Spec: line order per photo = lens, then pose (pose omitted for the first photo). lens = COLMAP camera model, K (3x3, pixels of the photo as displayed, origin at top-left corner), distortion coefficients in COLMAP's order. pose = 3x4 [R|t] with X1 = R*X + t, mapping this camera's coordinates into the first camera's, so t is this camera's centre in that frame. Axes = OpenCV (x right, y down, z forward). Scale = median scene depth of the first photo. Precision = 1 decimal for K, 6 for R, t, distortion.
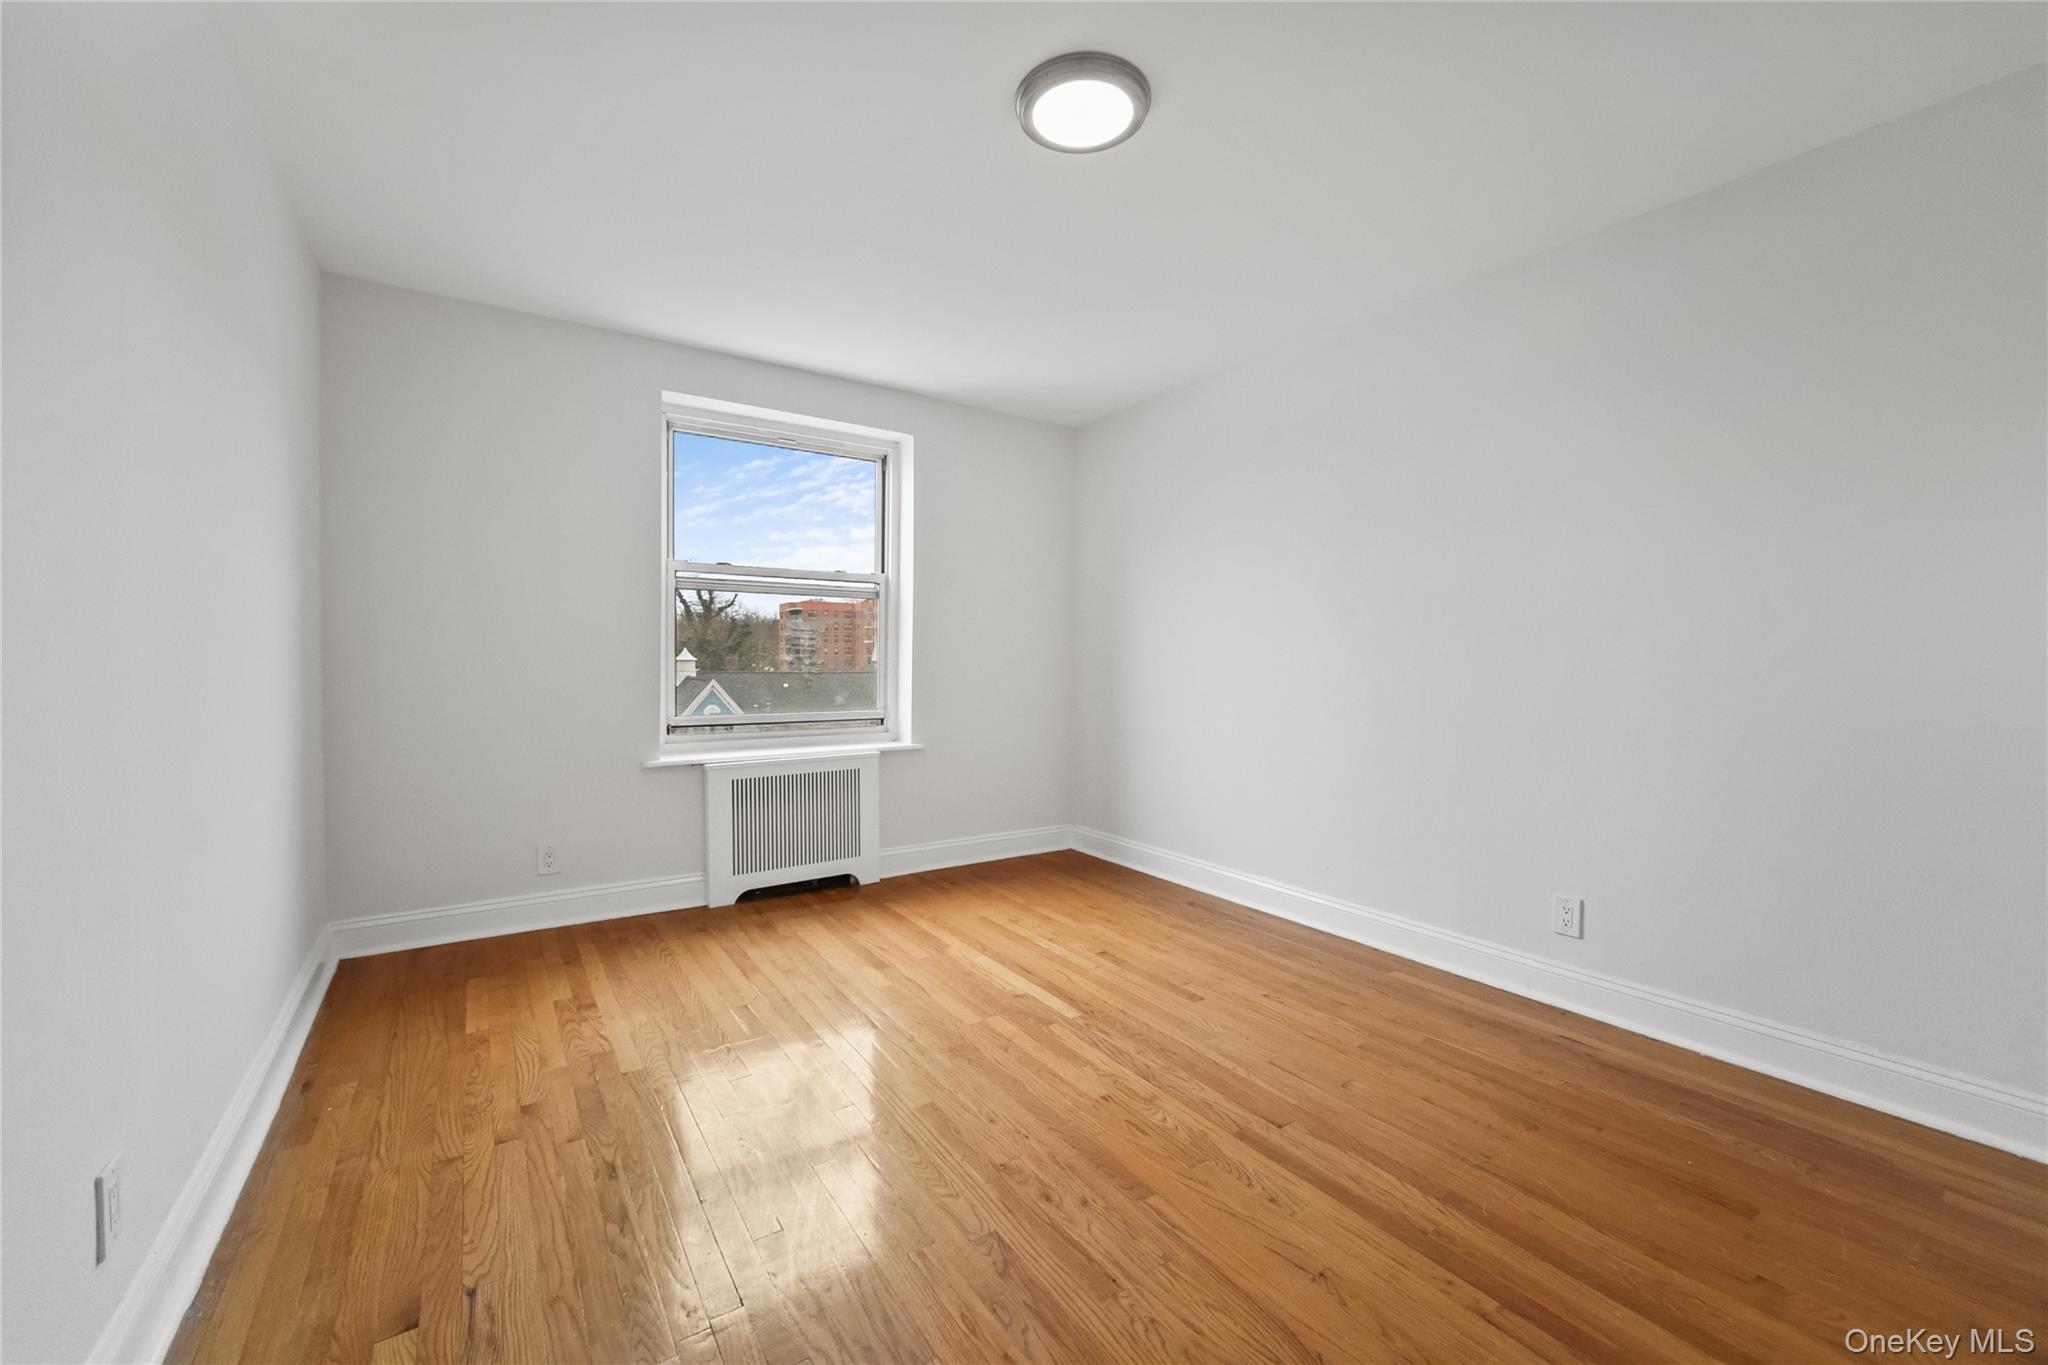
lens RADIAL K [[809.8, 0, 1022.2], [0, 809.8, 670.4], [0, 0, 1]] dist [-0.001503, -0.000074]
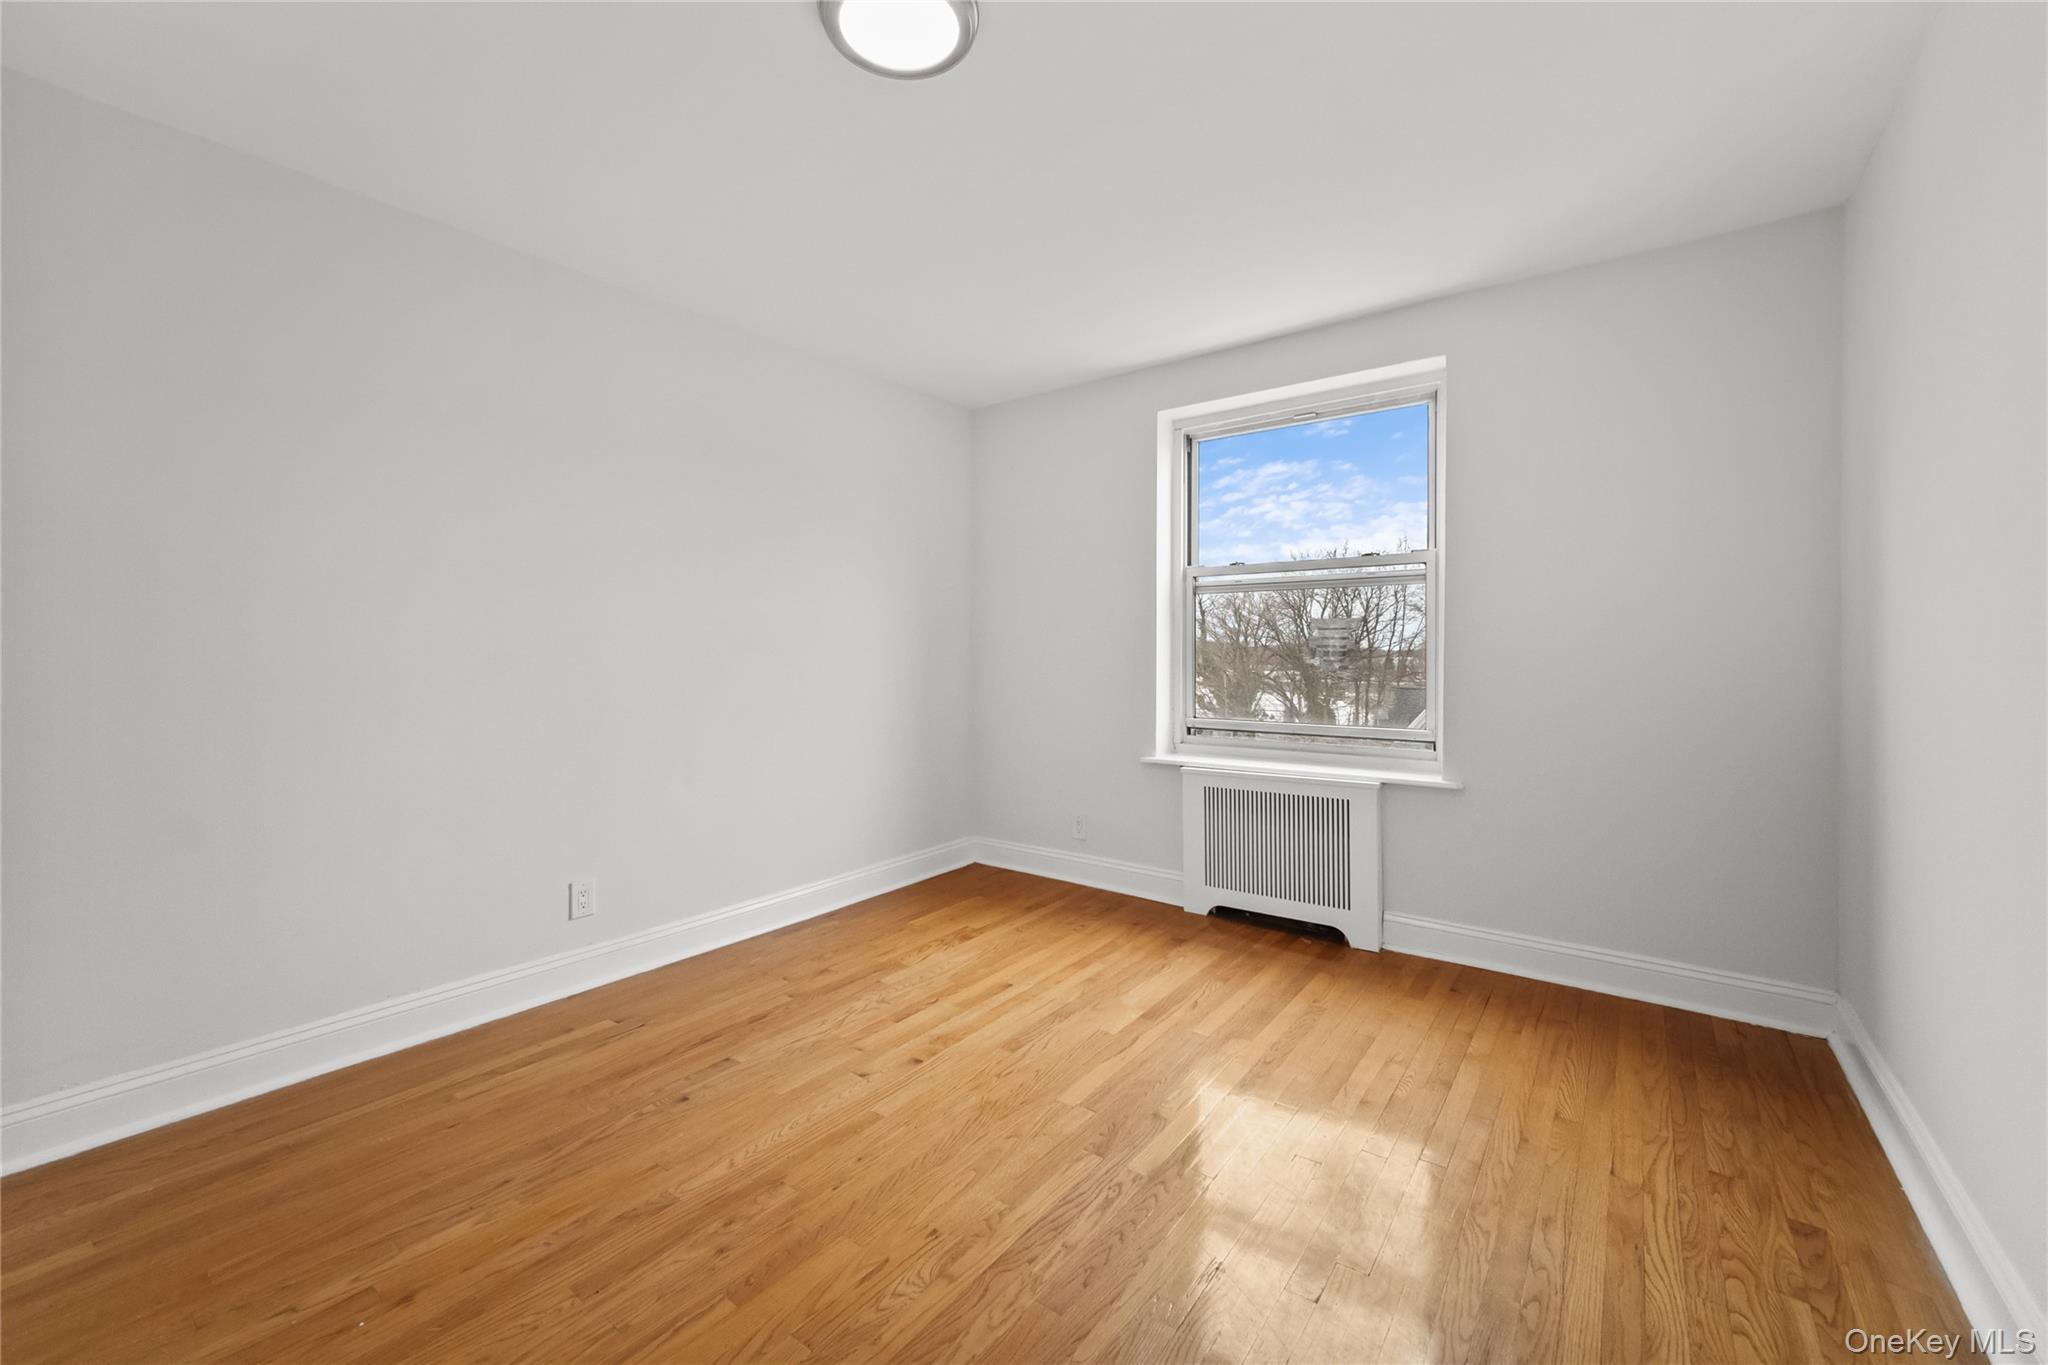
lens RADIAL K [[819.8, 0, 1019.0], [0, 819.8, 661.2], [0, 0, 1]] dist [0.000106, 0.000099]
pose [[0.321661, 0.004340, -0.946845, 0.523532], [-0.009943, 0.999950, 0.001206, -0.015621], [0.946803, 0.009026, 0.321688, 0.488038]]
